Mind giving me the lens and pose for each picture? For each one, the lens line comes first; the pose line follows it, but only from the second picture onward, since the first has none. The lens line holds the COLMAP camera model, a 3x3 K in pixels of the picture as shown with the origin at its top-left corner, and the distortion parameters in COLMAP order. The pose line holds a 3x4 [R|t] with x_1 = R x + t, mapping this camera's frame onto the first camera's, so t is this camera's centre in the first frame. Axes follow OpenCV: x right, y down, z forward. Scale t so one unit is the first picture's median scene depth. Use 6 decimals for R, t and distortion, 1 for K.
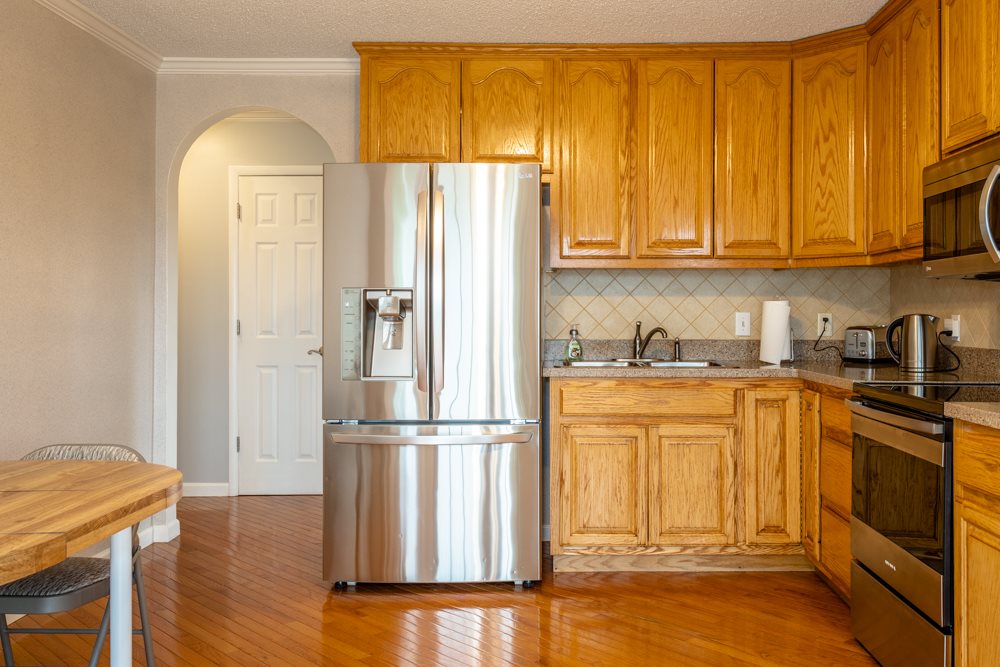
lens RADIAL K [[885.8, 0, 561.7], [0, 885.8, 314.2], [0, 0, 1]] dist [0.016815, 0.008775]
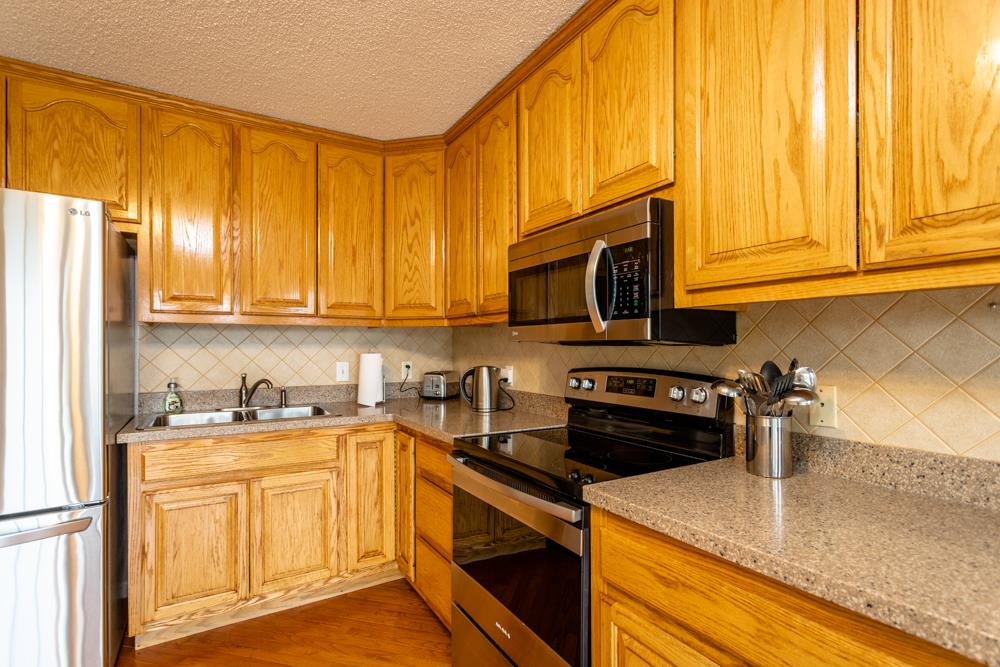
lens RADIAL K [[472.3, 0, 497.5], [0, 472.3, 347.1], [0, 0, 1]] dist [0.001207, 0.001127]
pose [[0.860284, -0.002753, 0.509808, 0.066120], [0.000889, 0.999992, 0.003899, -0.028731], [-0.509815, -0.002901, 0.860279, 0.388910]]
